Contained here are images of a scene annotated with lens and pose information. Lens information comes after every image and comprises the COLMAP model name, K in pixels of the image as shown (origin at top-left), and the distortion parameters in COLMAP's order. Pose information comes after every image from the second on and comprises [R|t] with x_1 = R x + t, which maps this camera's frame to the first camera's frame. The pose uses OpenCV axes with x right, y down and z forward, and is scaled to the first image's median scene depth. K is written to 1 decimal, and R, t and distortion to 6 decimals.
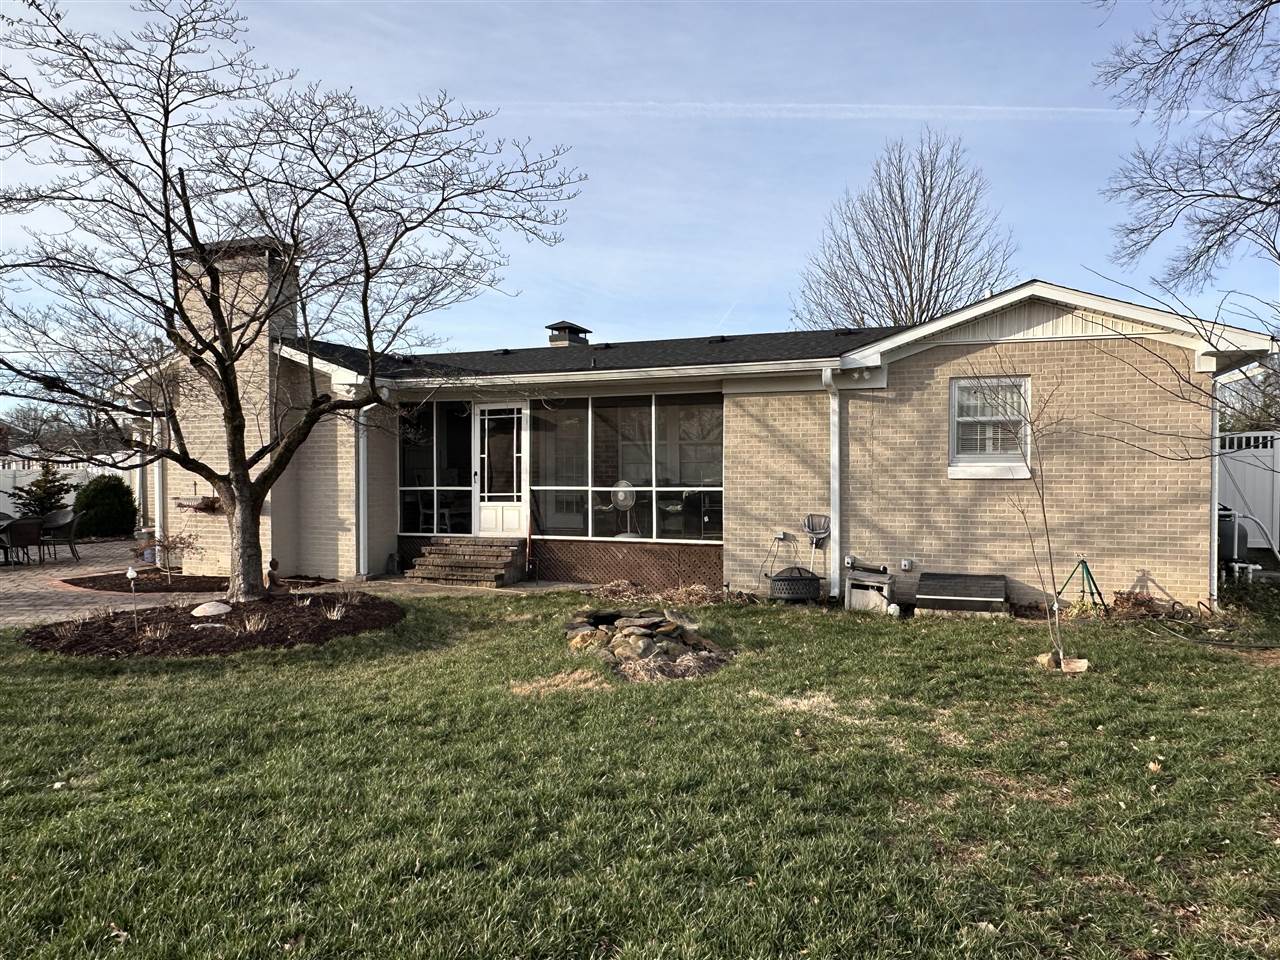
lens RADIAL K [[908.6, 0, 640.0], [0, 908.6, 480.0], [0, 0, 1]] dist [0.003607, 0.005564]
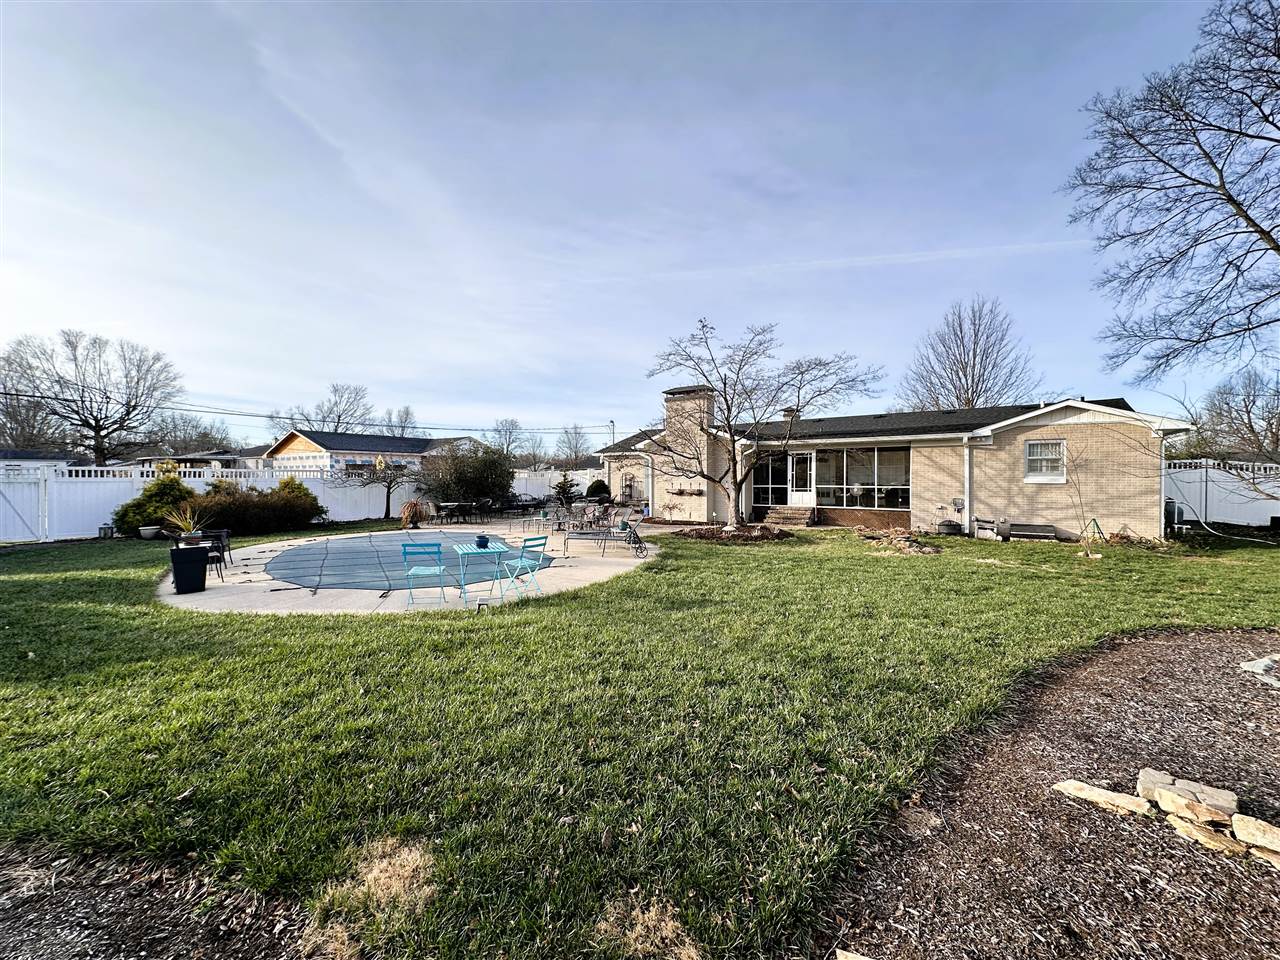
lens RADIAL K [[509.4, 0, 640.0], [0, 509.4, 480.0], [0, 0, 1]] dist [0.000461, 0.000086]
pose [[0.971579, 0.002769, -0.236698, -0.284616], [-0.003727, 0.999987, -0.003599, -0.001311], [0.236684, 0.004379, 0.971577, -0.463473]]
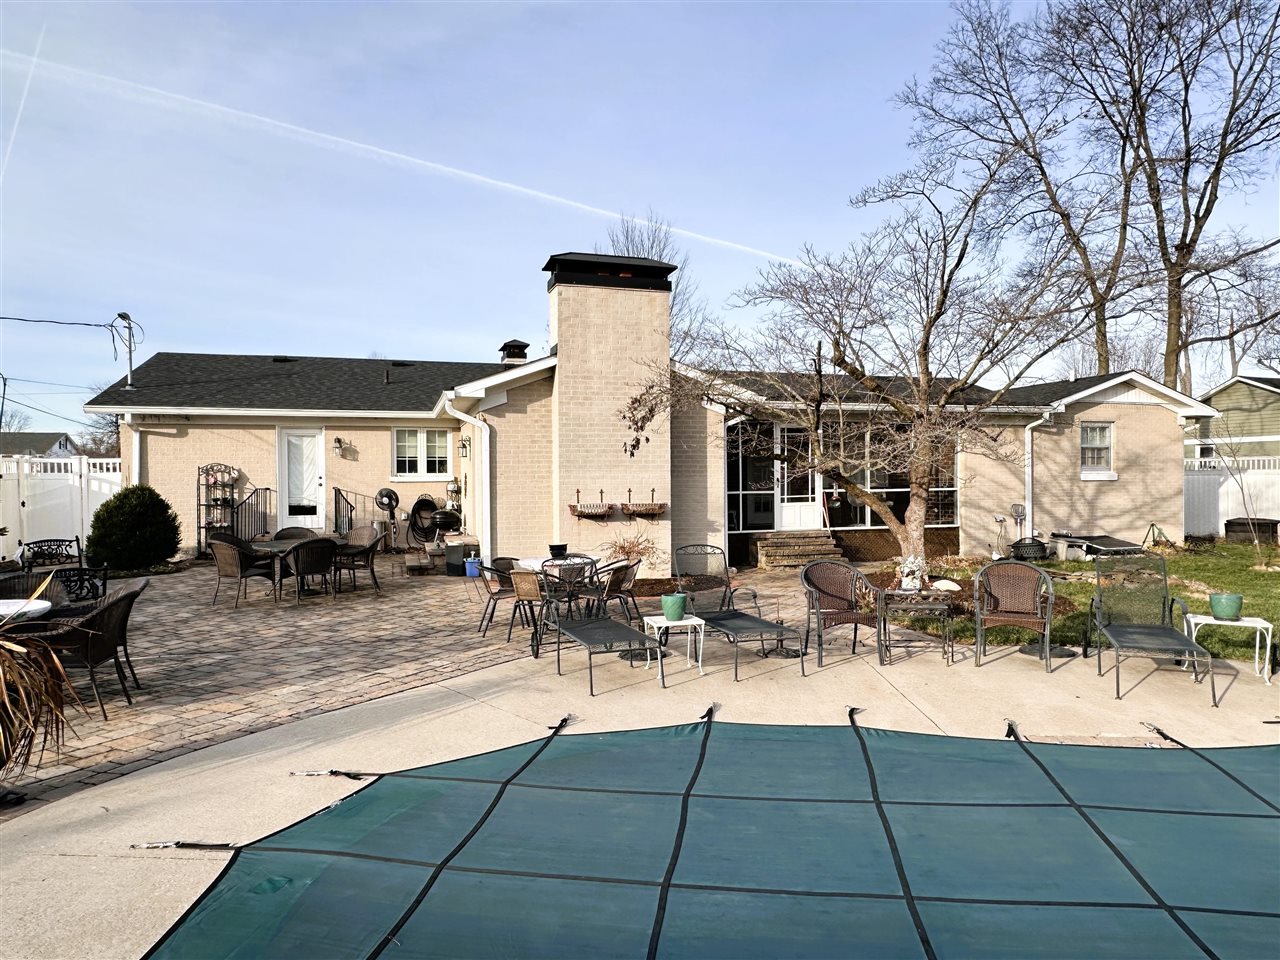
lens RADIAL K [[834.5, 0, 634.8], [0, 834.5, 485.8], [0, 0, 1]] dist [-0.000013, 0.001532]
pose [[0.779488, -0.010871, 0.626322, -1.196527], [0.012151, 0.999924, 0.002232, -0.004626], [-0.626299, 0.005870, 0.779561, 0.282717]]
